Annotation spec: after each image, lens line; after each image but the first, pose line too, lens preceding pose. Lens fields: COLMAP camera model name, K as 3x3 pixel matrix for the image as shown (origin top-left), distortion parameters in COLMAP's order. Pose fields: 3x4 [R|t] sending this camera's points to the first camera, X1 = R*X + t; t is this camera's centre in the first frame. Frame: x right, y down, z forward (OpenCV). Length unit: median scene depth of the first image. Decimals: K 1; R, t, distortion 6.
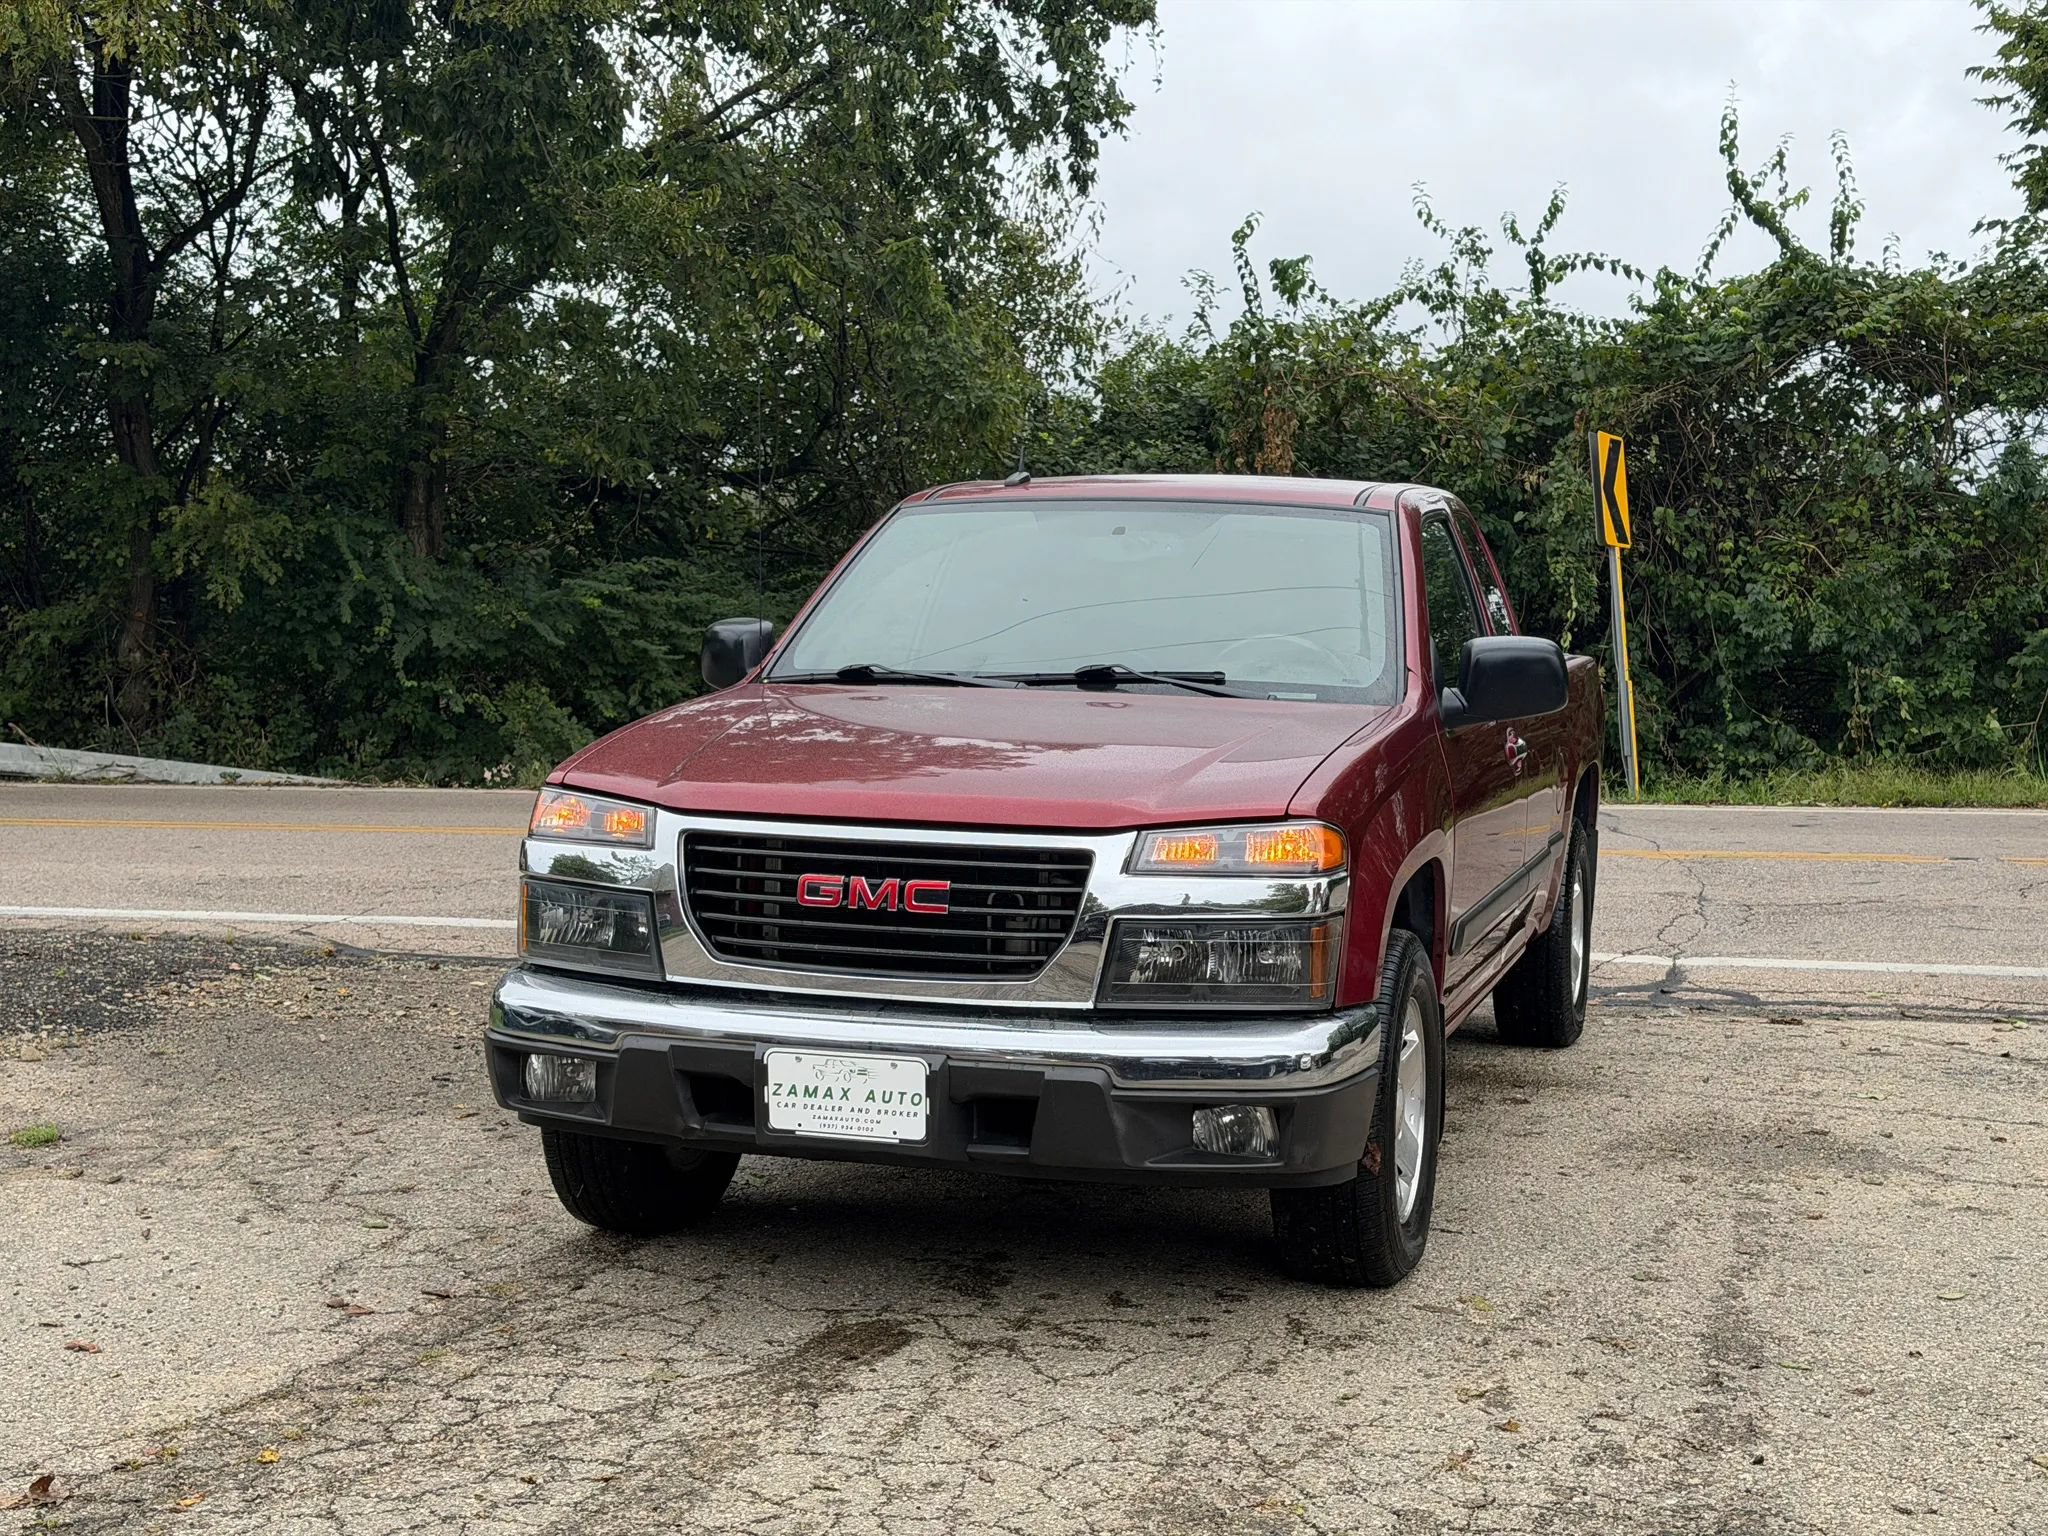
lens RADIAL K [[2838.0, 0, 1023.4], [0, 2838.0, 783.6], [0, 0, 1]] dist [0.178707, -0.333781]
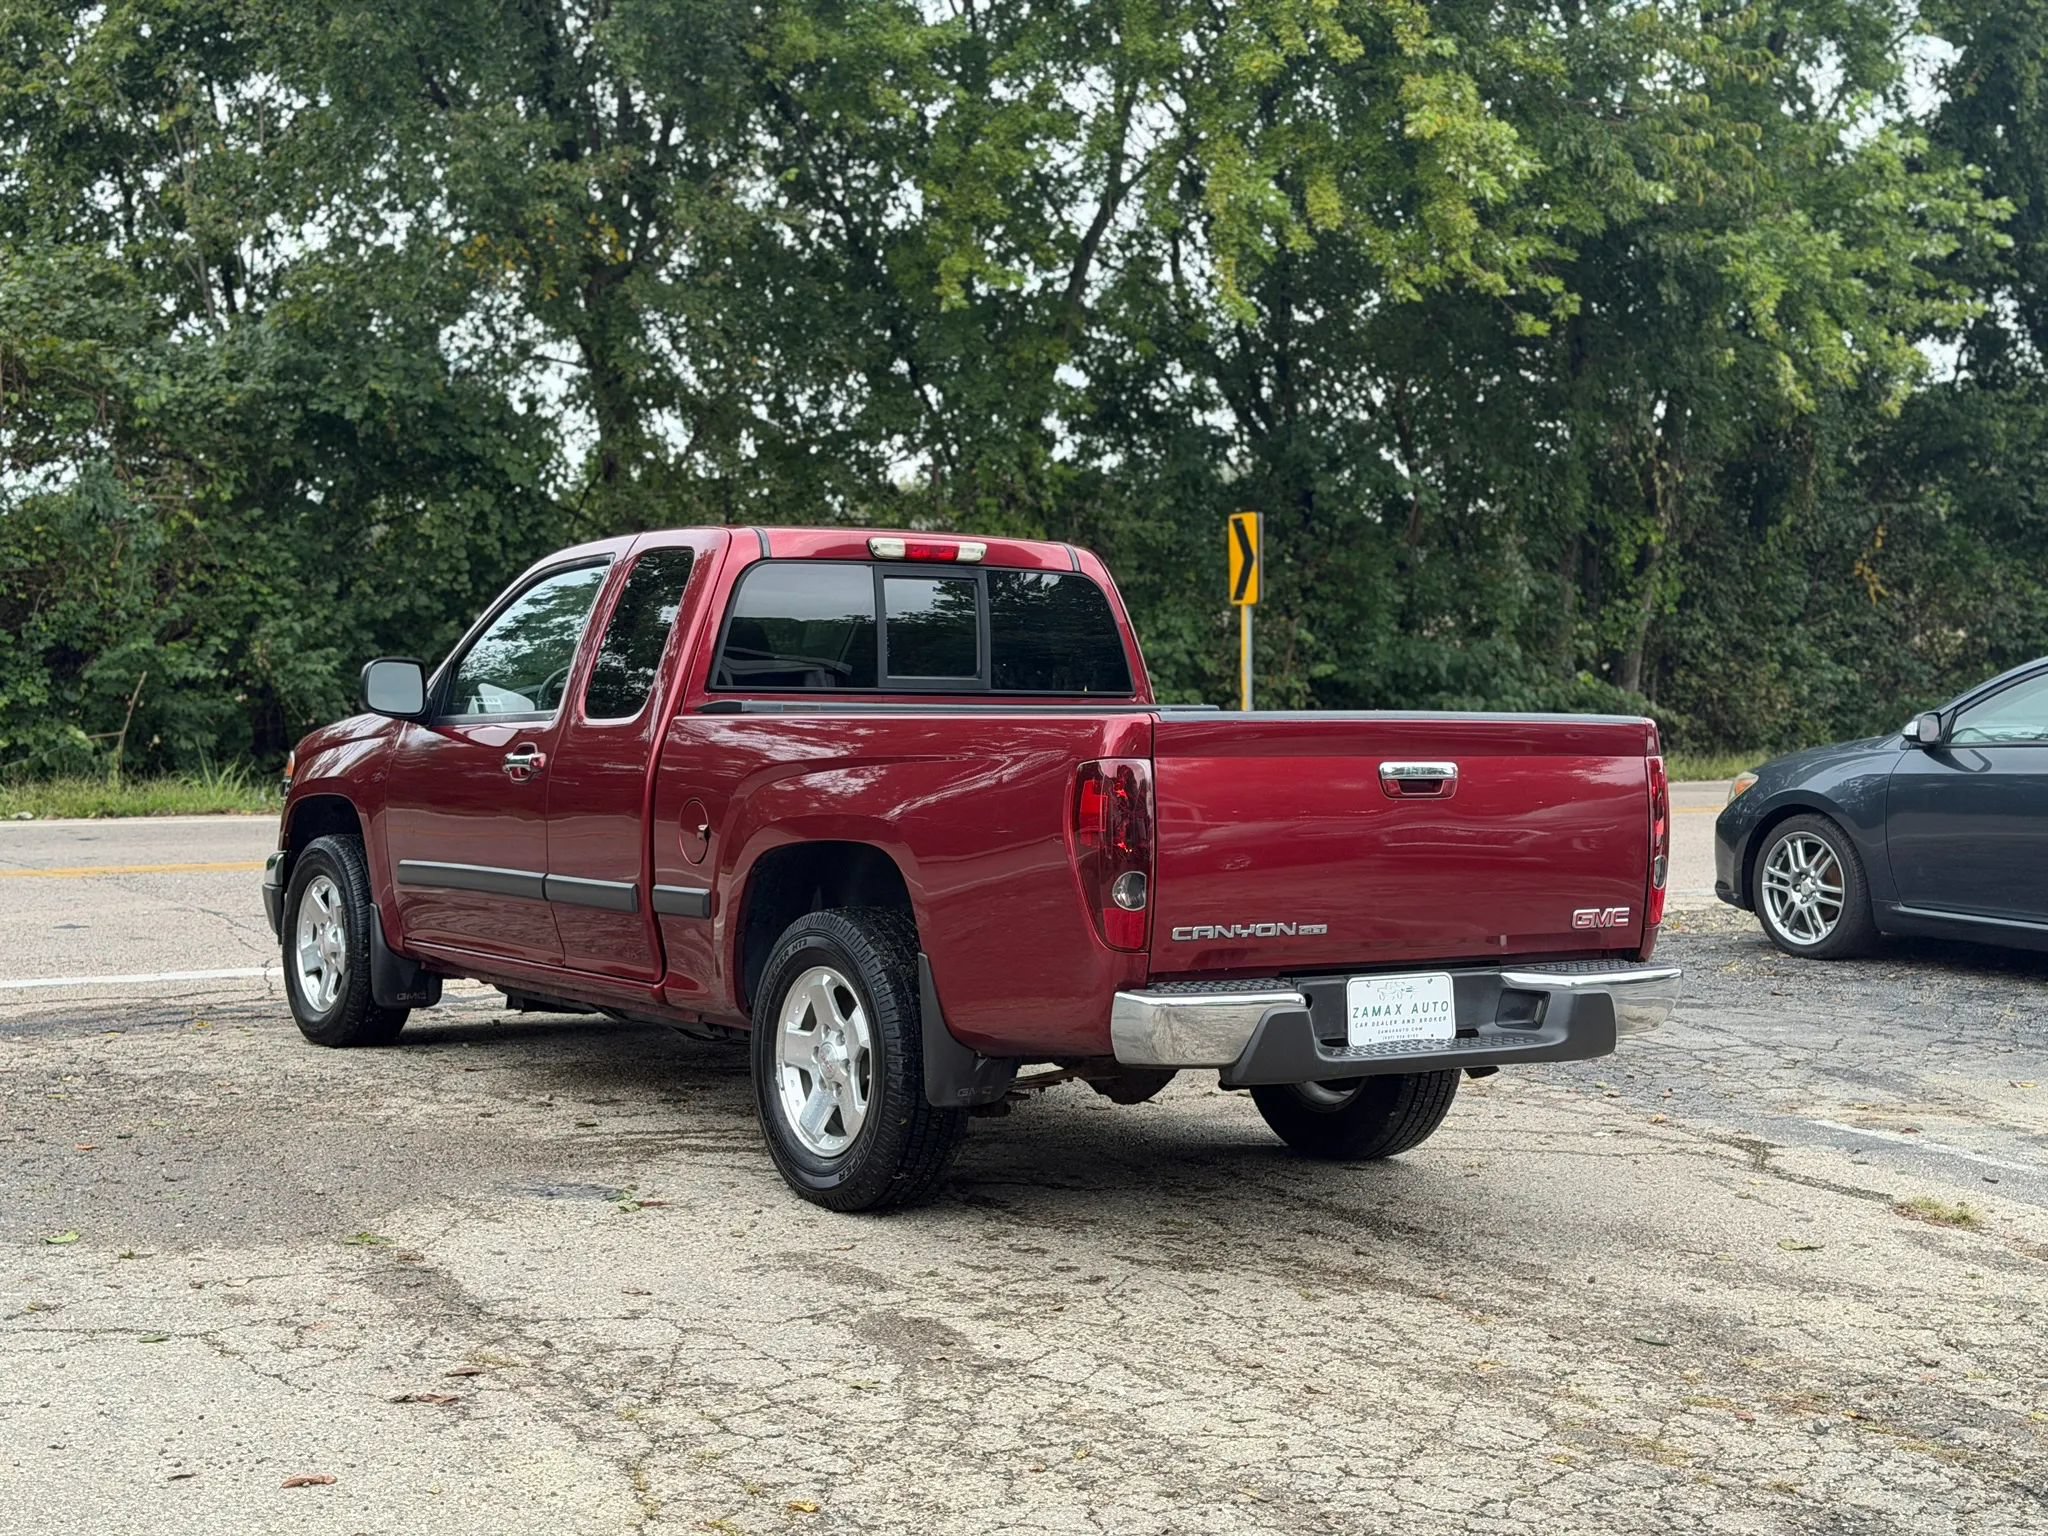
lens RADIAL K [[2855.1, 0, 1011.0], [0, 2855.1, 767.0], [0, 0, 1]] dist [0.107467, 0.062752]
pose [[0.673089, -0.021163, 0.739258, -0.577990], [0.025964, 0.999650, 0.004978, -0.016237], [-0.739105, 0.015844, 0.673404, 0.161605]]
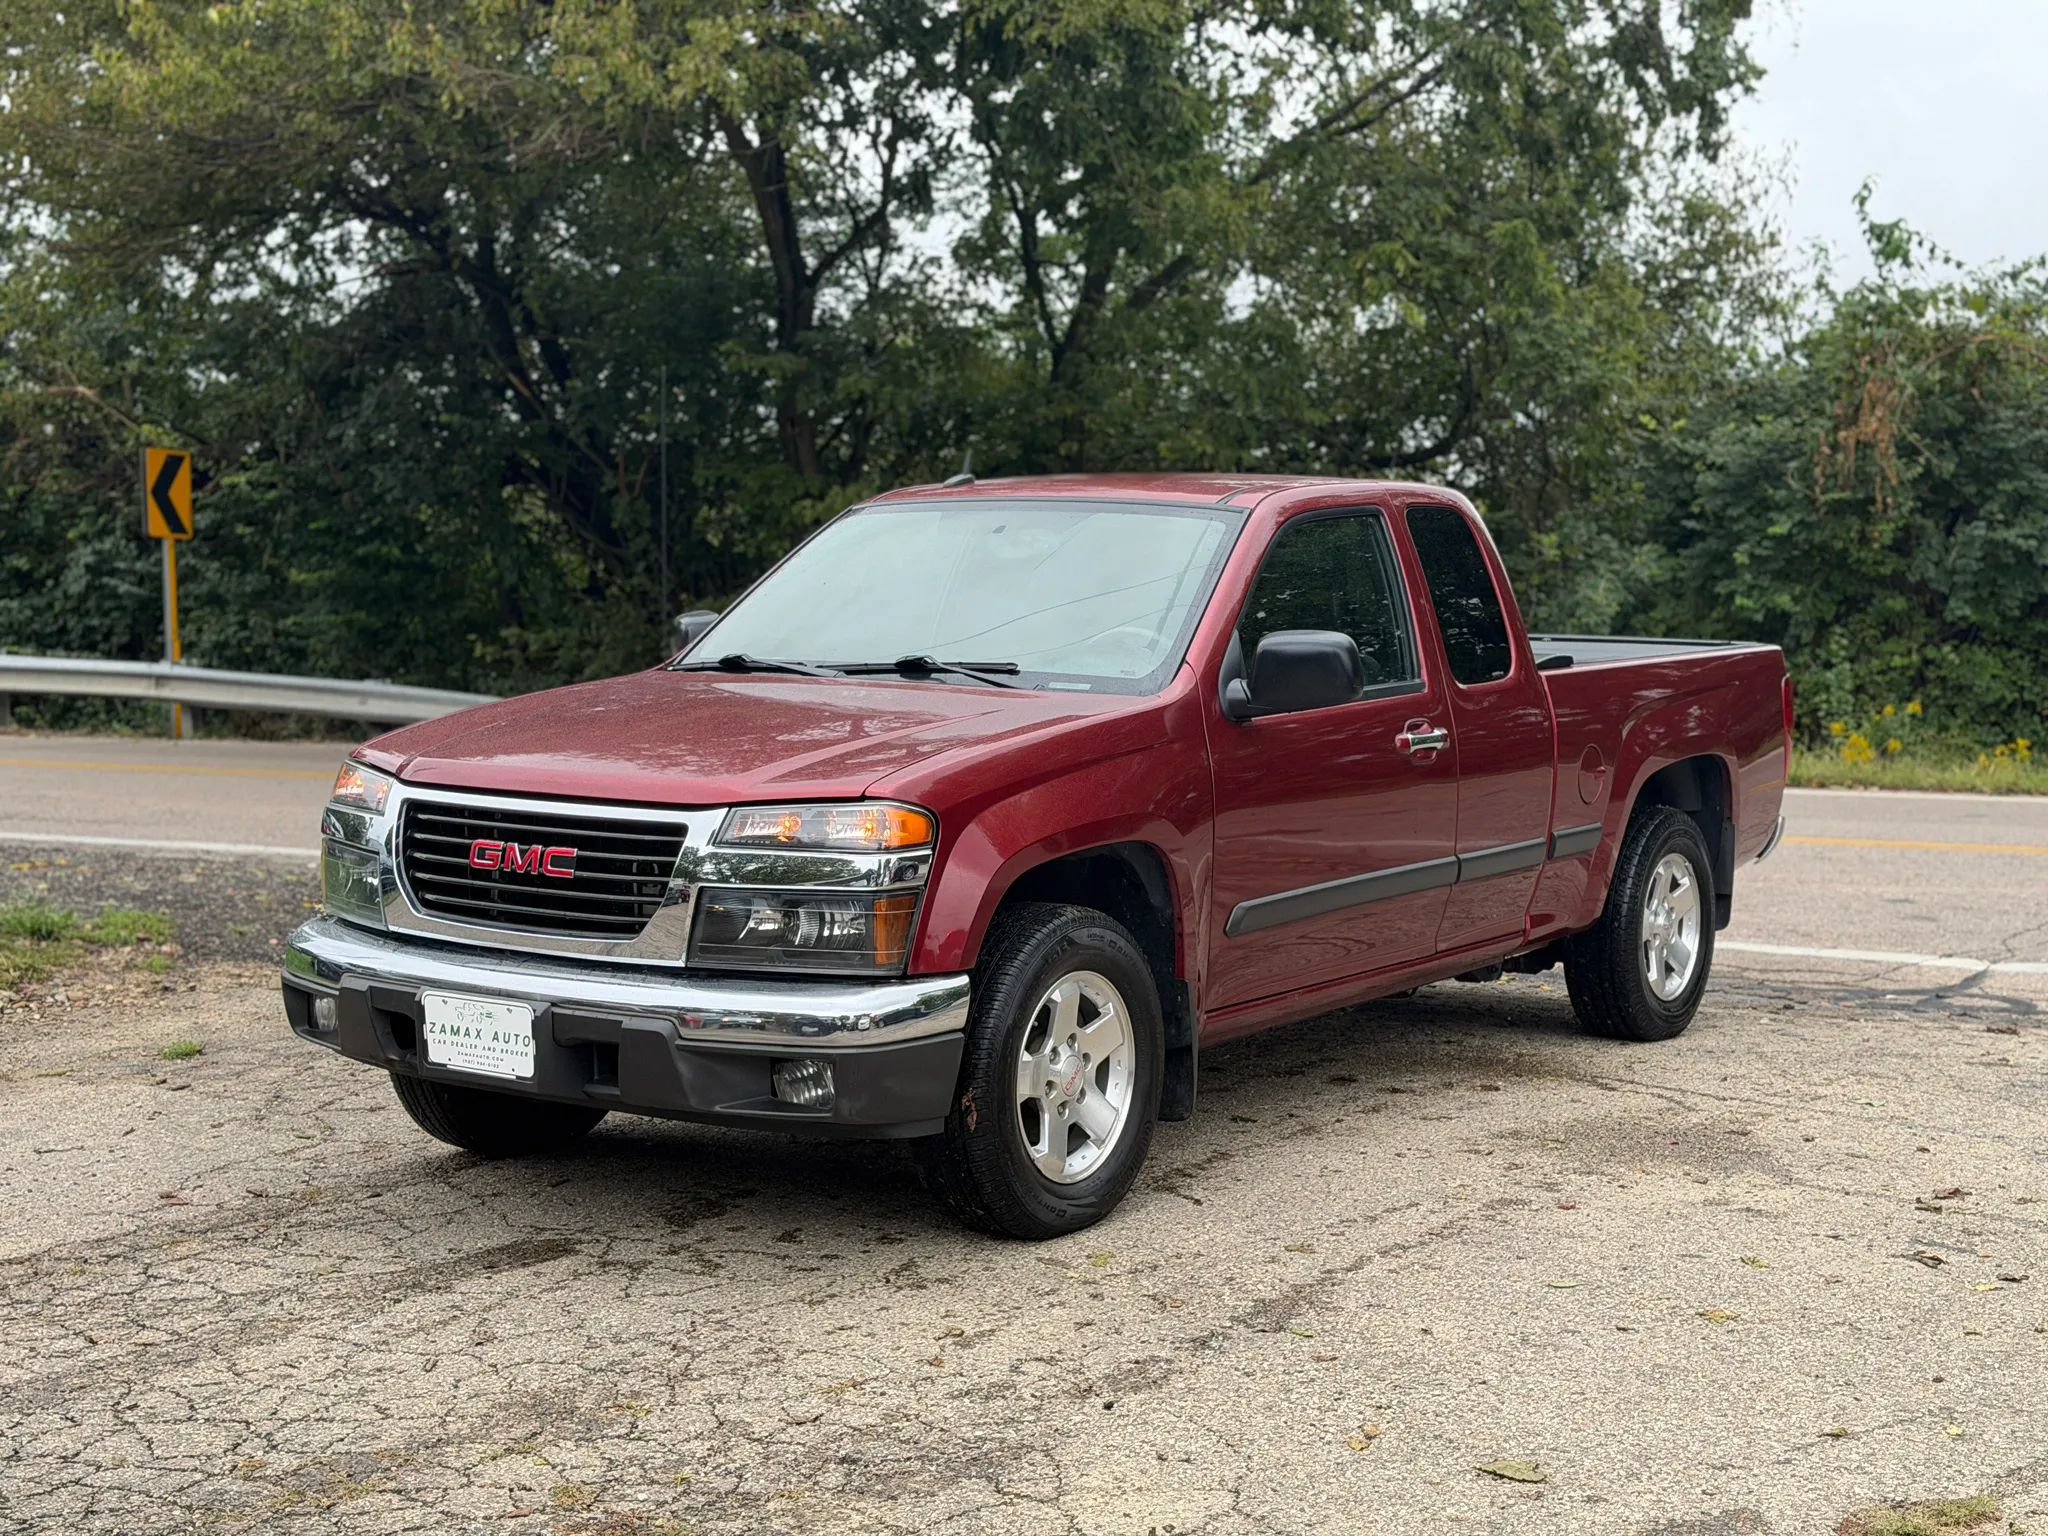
lens RADIAL K [[2839.0, 0, 1017.5], [0, 2839.0, 776.9], [0, 0, 1]] dist [0.178450, -0.334054]
pose [[0.950927, 0.017905, -0.308897, 0.330057], [-0.016463, 0.999838, 0.007276, -0.003466], [0.308977, -0.001833, 0.951068, -0.011344]]
